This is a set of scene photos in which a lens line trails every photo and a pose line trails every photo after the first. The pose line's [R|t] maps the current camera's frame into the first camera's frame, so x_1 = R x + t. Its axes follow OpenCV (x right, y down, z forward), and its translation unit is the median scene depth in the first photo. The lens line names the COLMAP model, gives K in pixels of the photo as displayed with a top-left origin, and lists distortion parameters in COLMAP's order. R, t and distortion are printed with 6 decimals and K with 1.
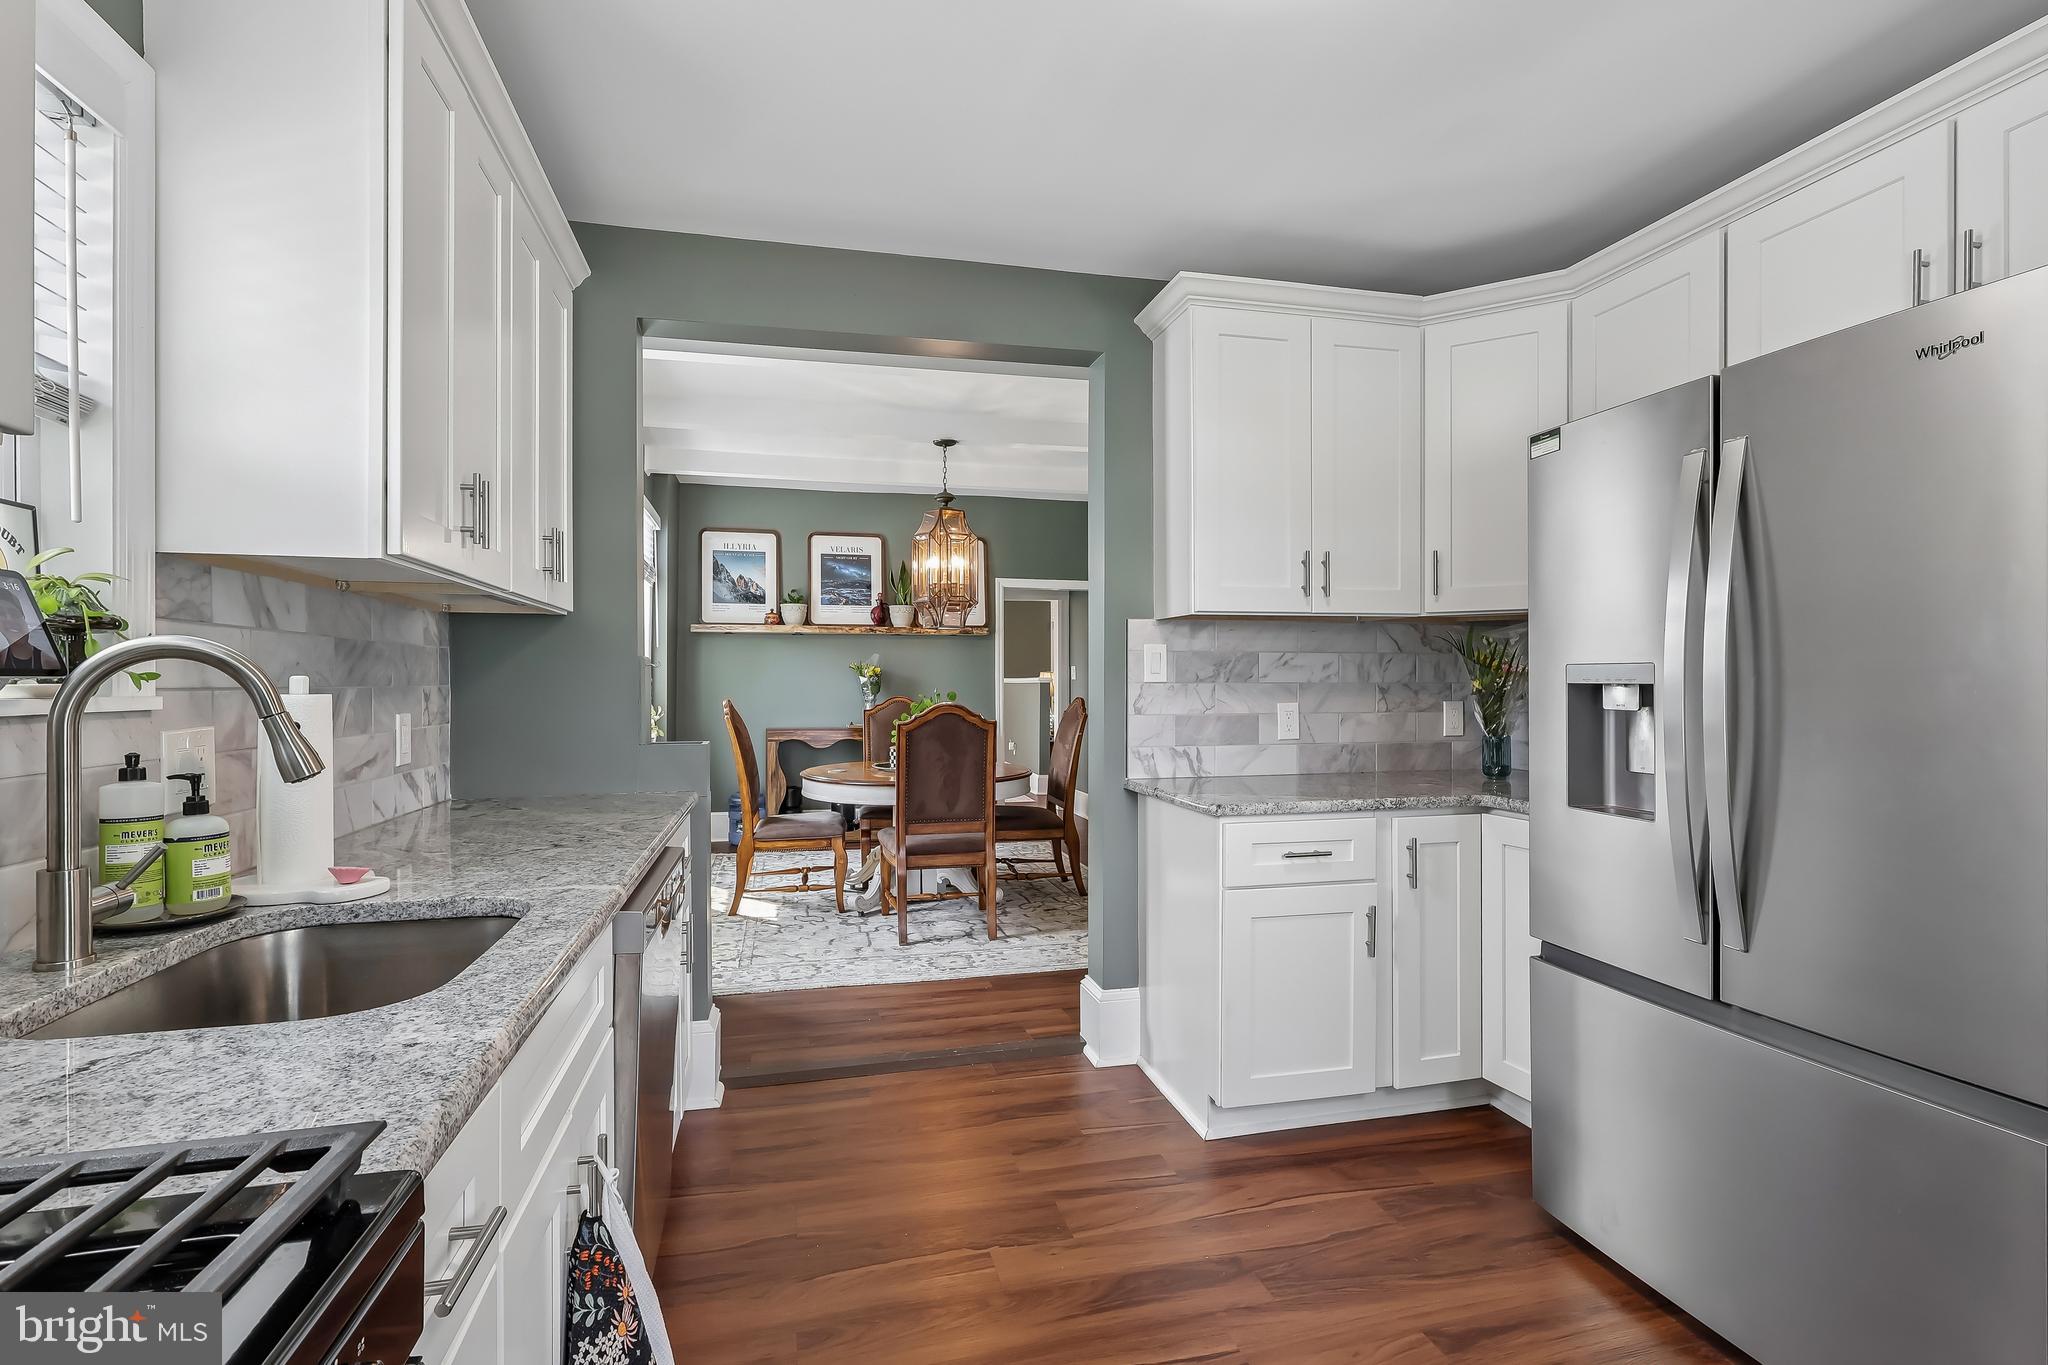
lens RADIAL K [[958.0, 0, 1018.3], [0, 958.0, 684.6], [0, 0, 1]] dist [-0.004084, 0.002383]
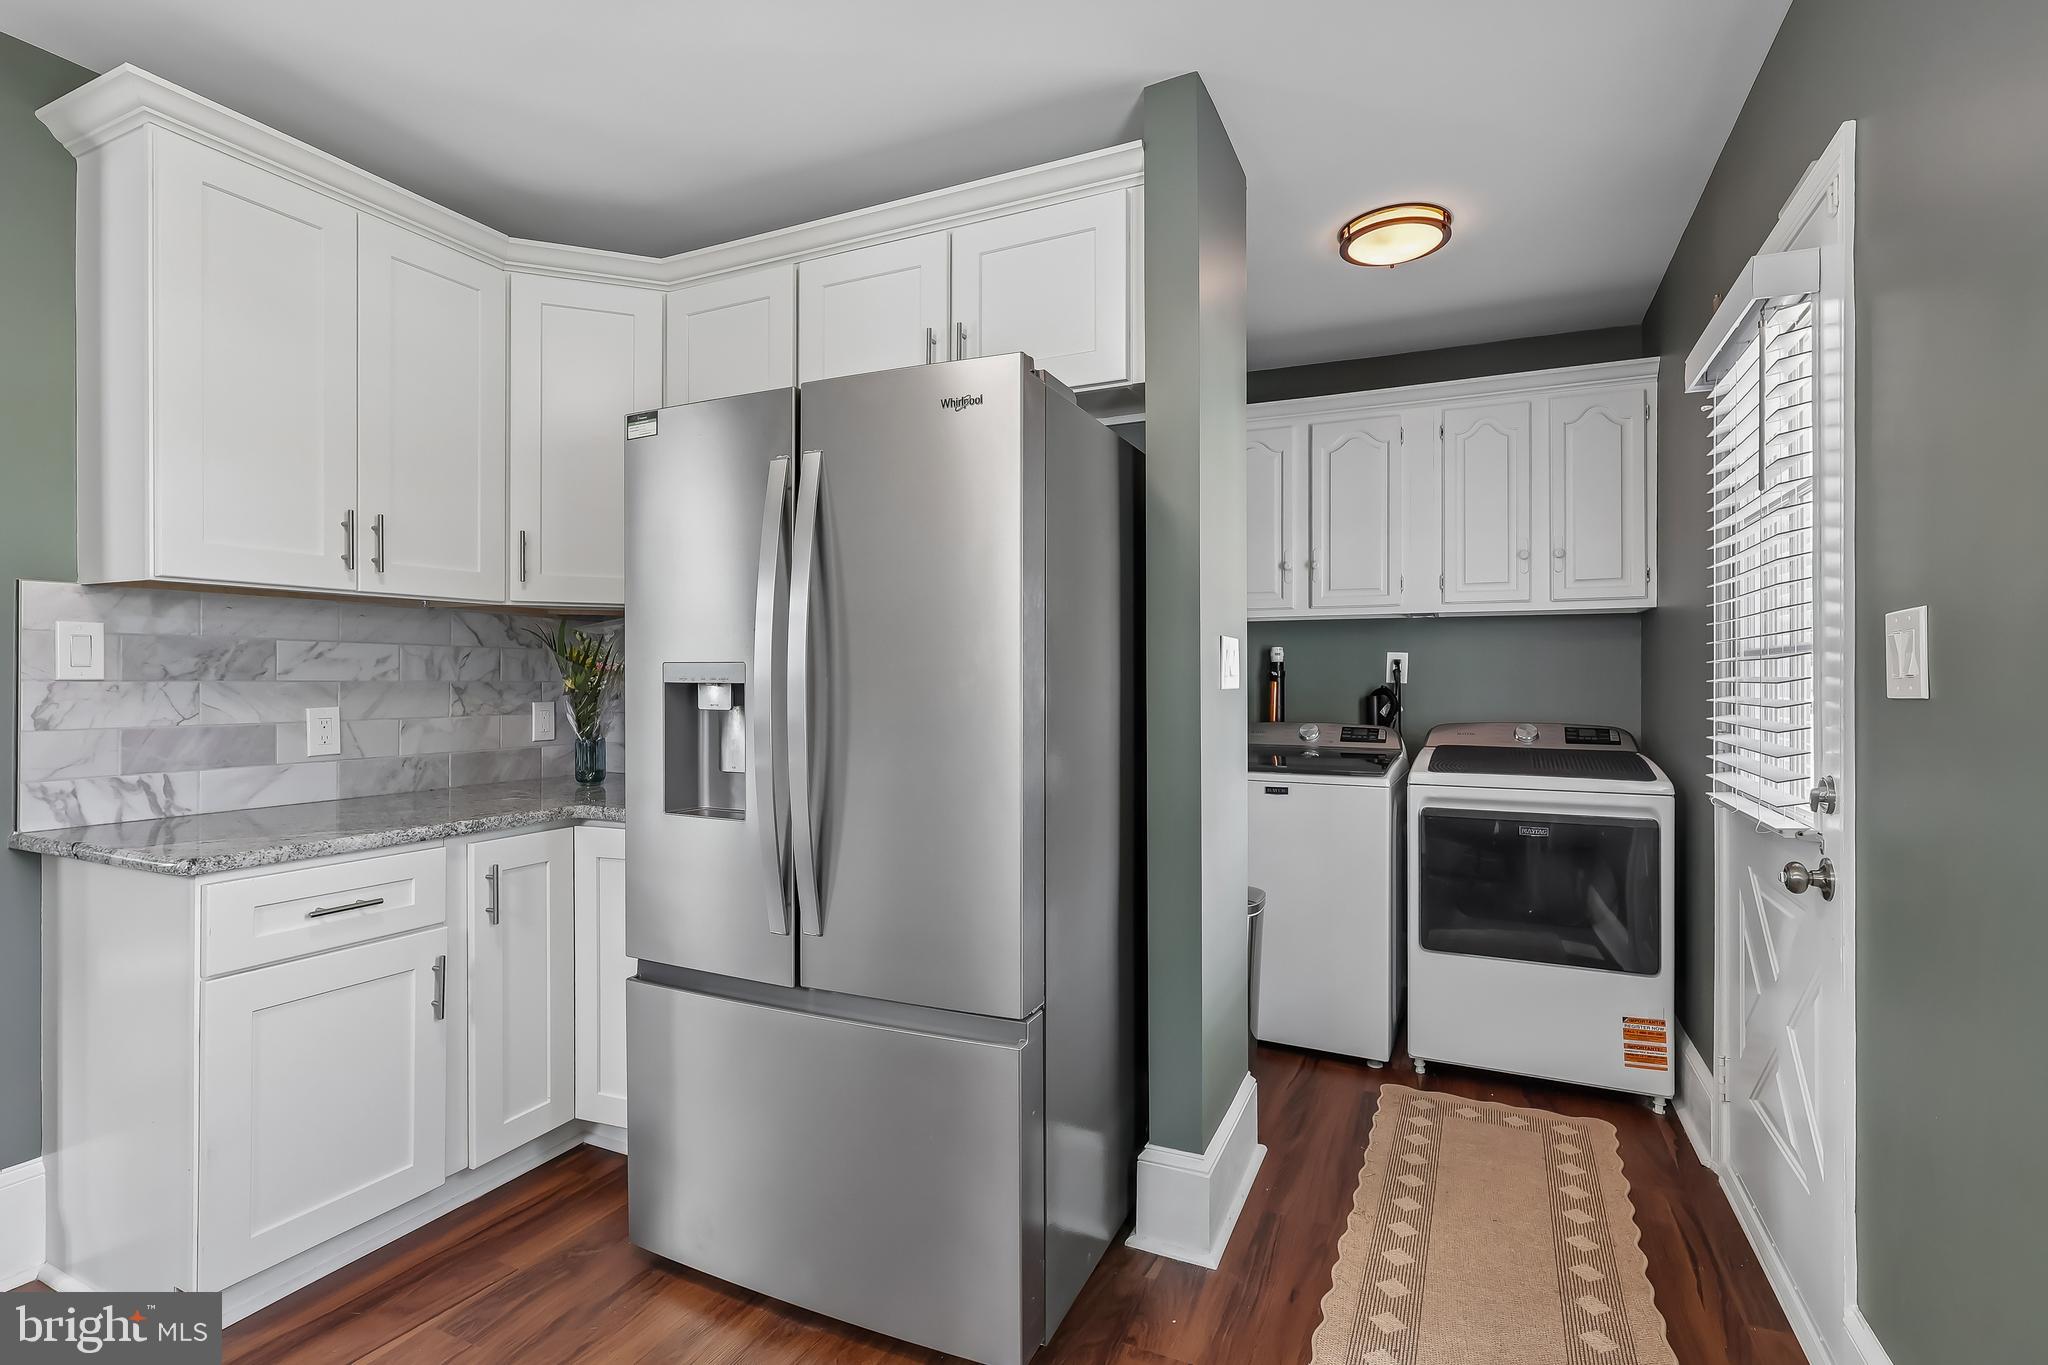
lens RADIAL K [[958.0, 0, 1022.3], [0, 958.0, 680.8], [0, 0, 1]] dist [-0.004084, 0.002383]
pose [[0.632292, 0.001794, 0.774728, 0.054286], [-0.000276, 0.999998, -0.002091, -0.000993], [-0.774730, 0.001108, 0.632291, 0.107605]]
